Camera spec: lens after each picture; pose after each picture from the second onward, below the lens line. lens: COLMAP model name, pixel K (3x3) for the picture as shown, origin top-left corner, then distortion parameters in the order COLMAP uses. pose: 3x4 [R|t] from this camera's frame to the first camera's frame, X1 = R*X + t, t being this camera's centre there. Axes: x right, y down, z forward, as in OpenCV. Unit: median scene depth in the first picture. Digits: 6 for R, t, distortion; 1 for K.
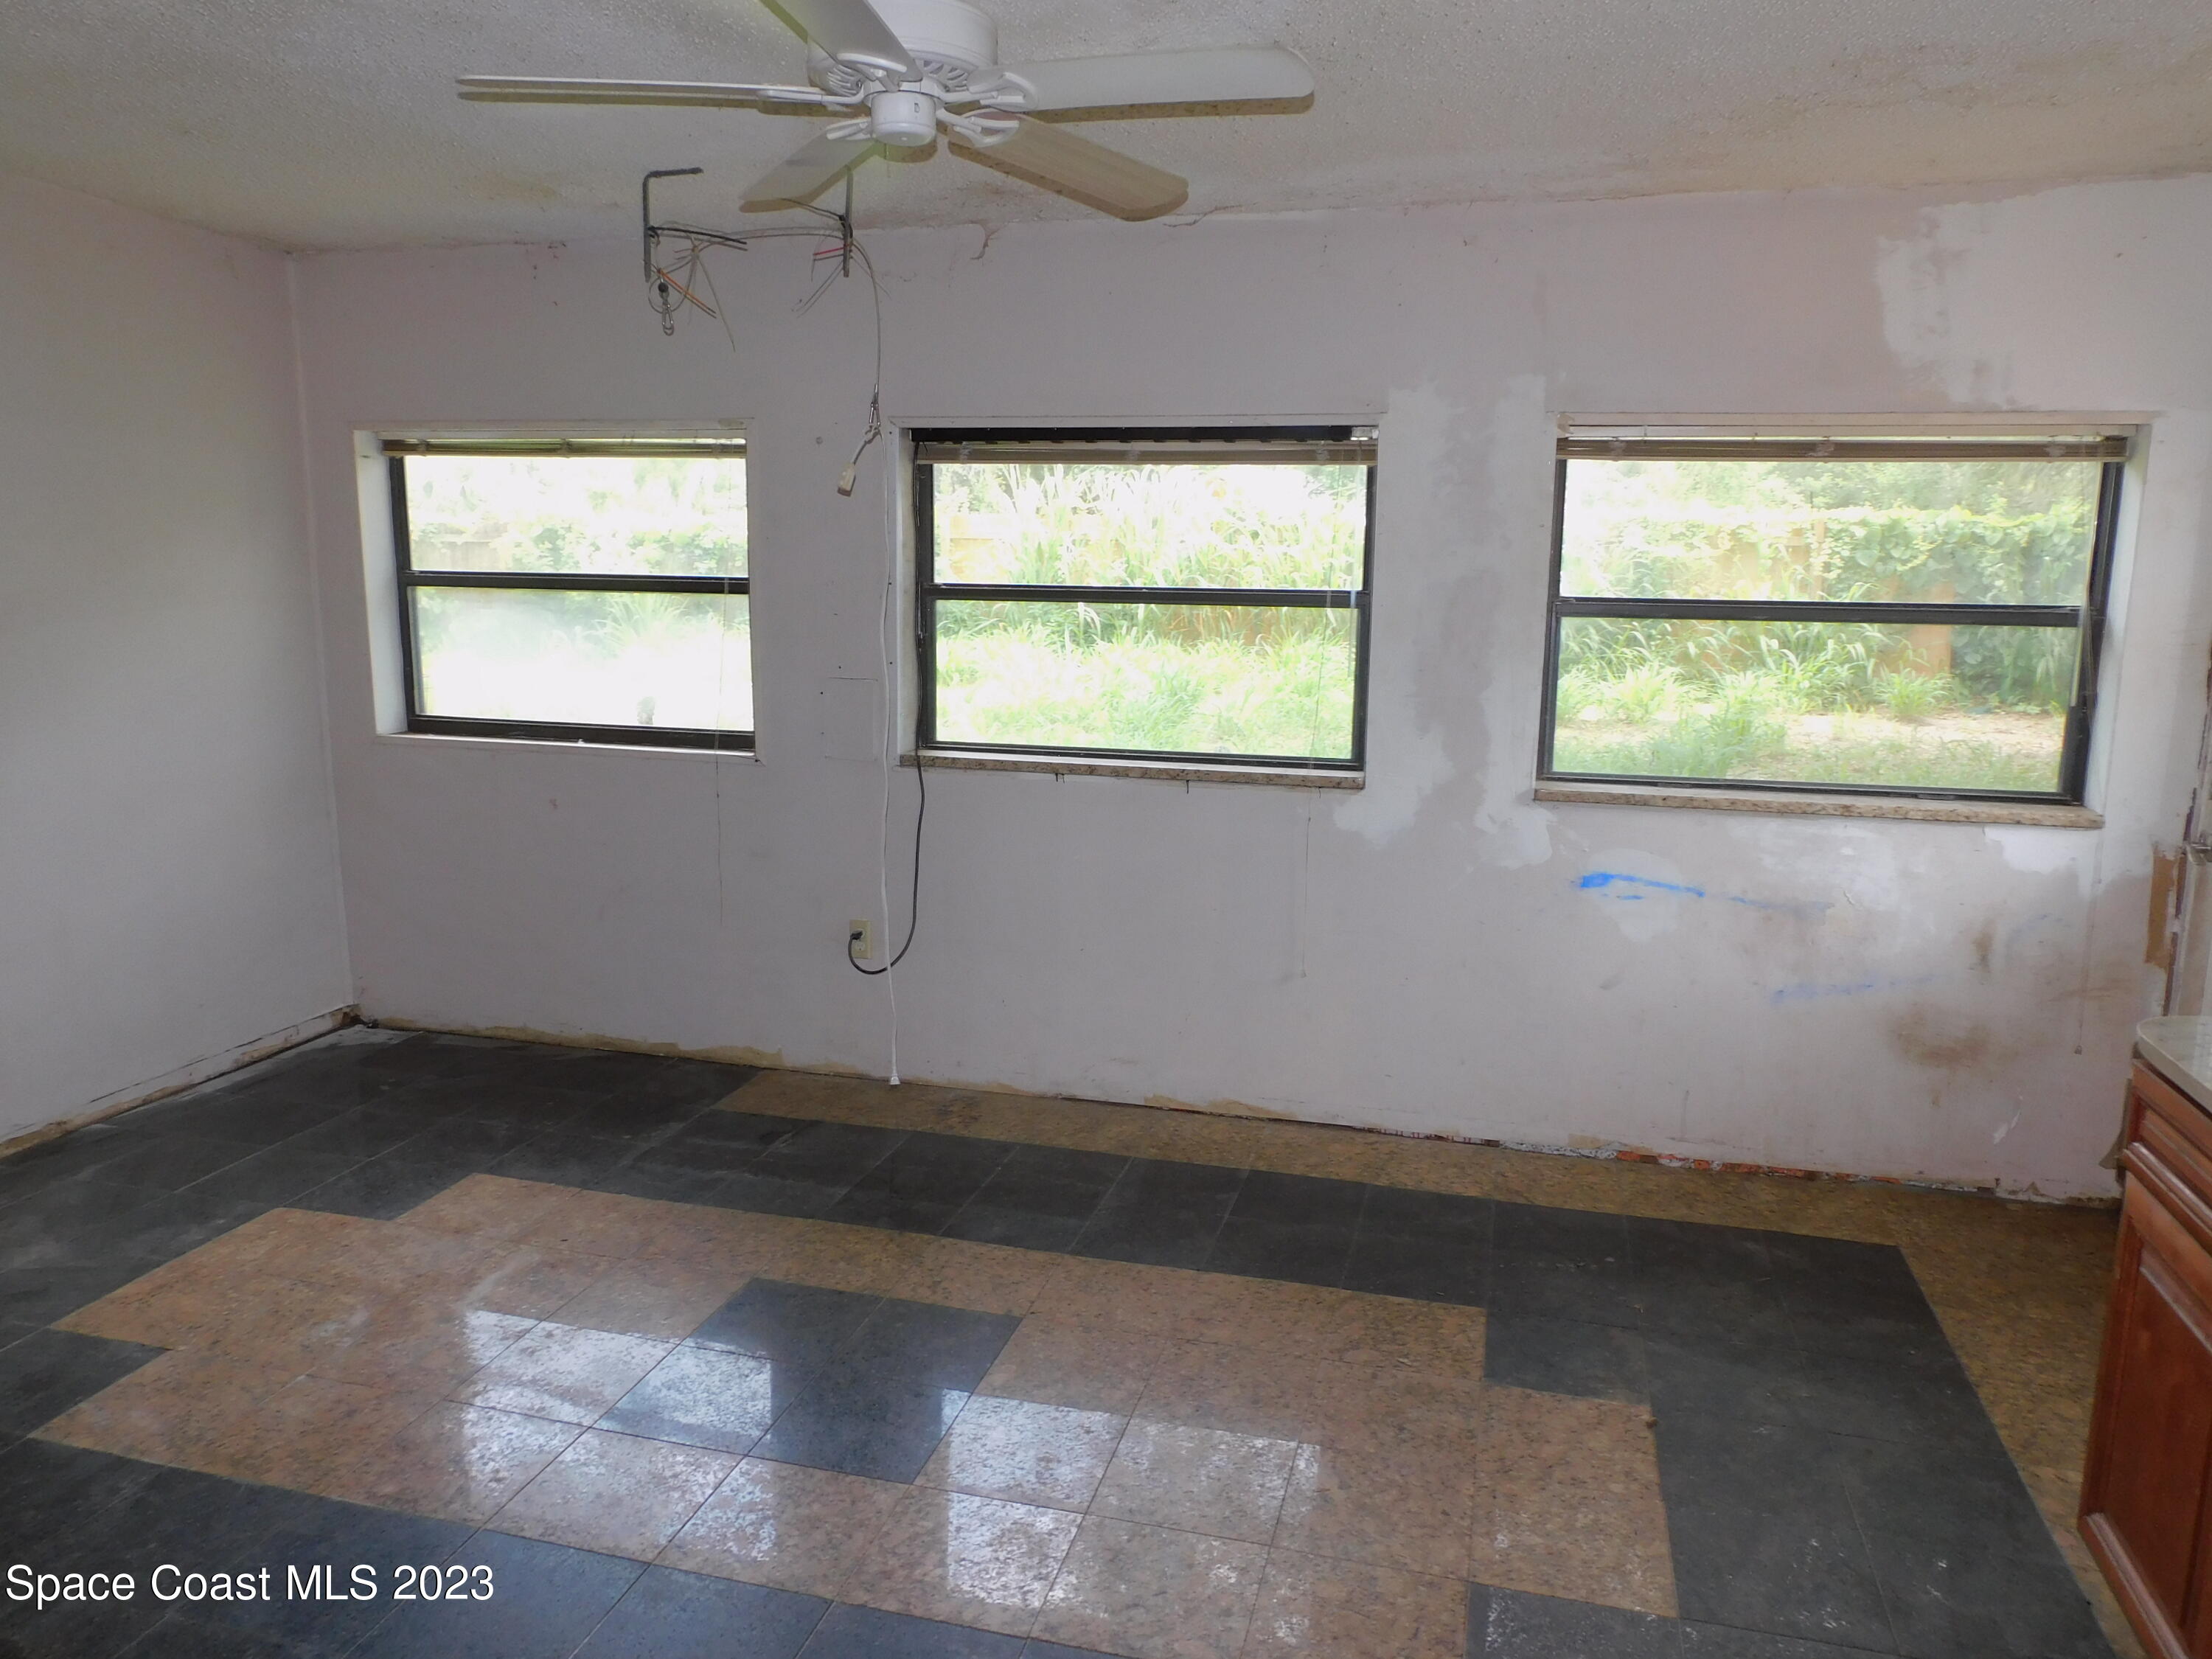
lens RADIAL K [[1573.1, 0, 1103.7], [0, 1573.1, 822.7], [0, 0, 1]] dist [-0.045032, -0.003939]
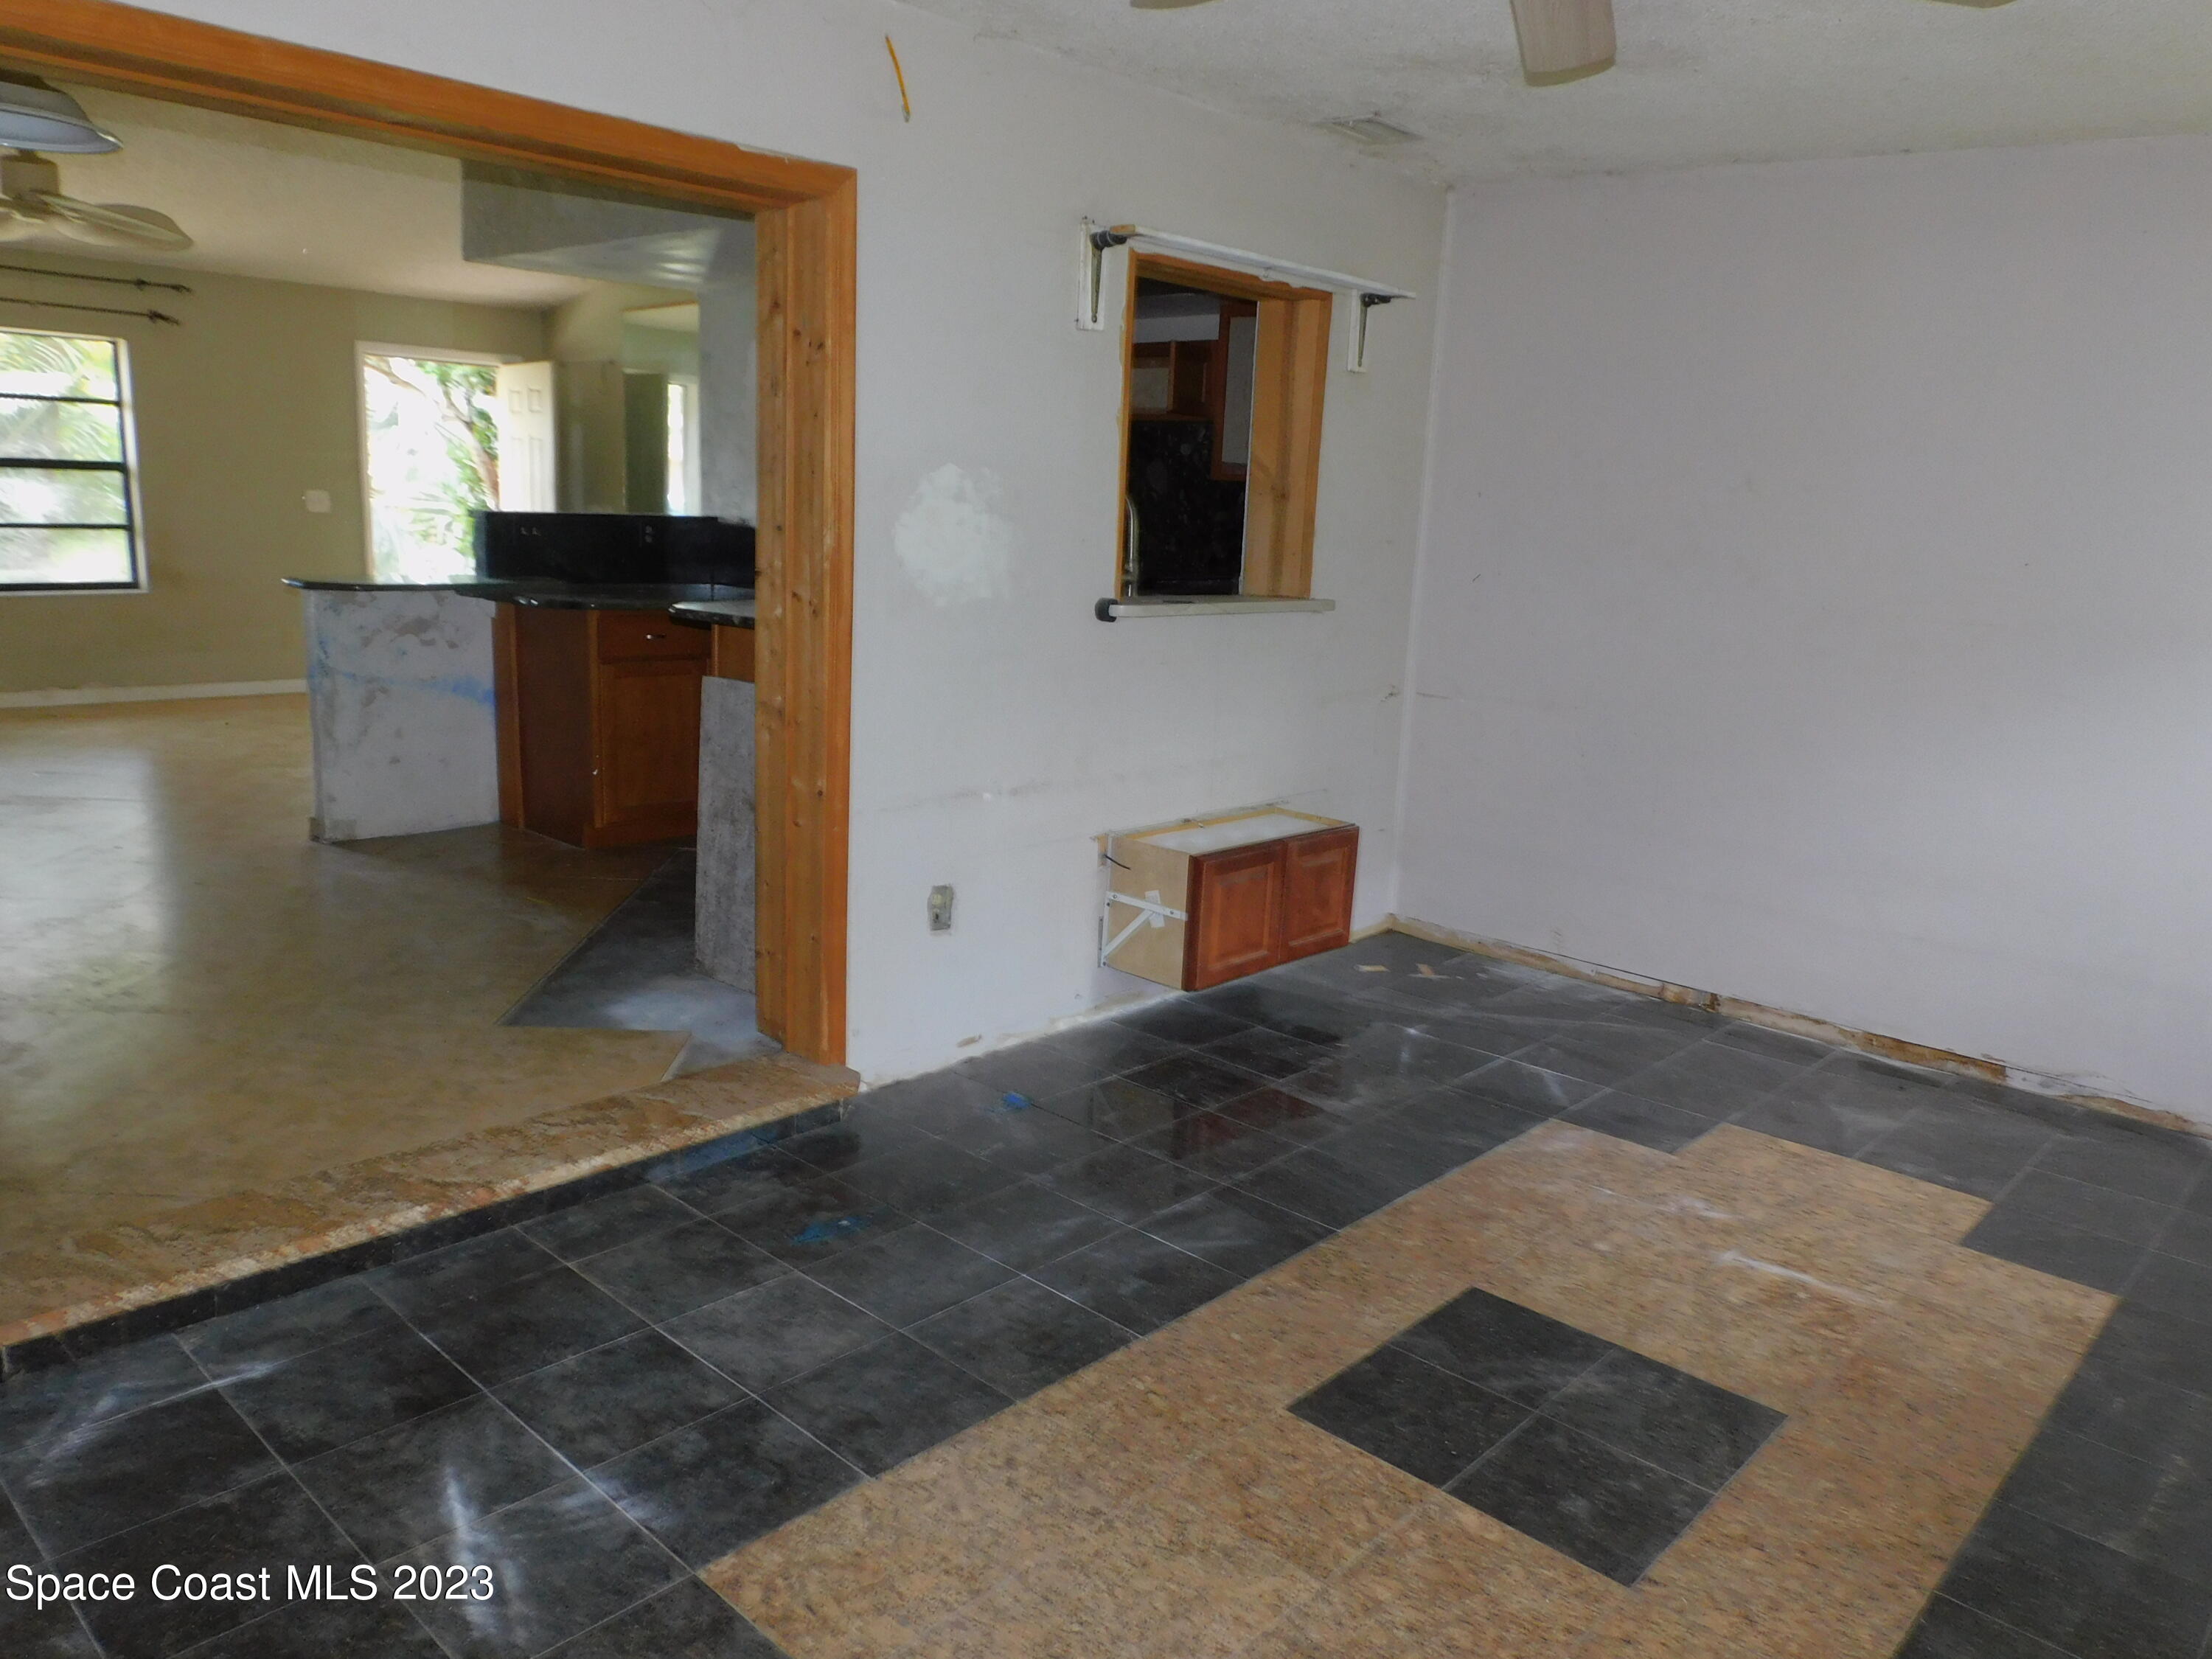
lens RADIAL K [[1573.1, 0, 1106.8], [0, 1573.1, 829.0], [0, 0, 1]] dist [-0.045032, -0.003939]
pose [[-0.474588, 0.147445, -0.867771, 0.573140], [-0.202081, 0.941285, 0.270455, -0.128104], [0.856697, 0.303714, -0.416926, 0.946953]]
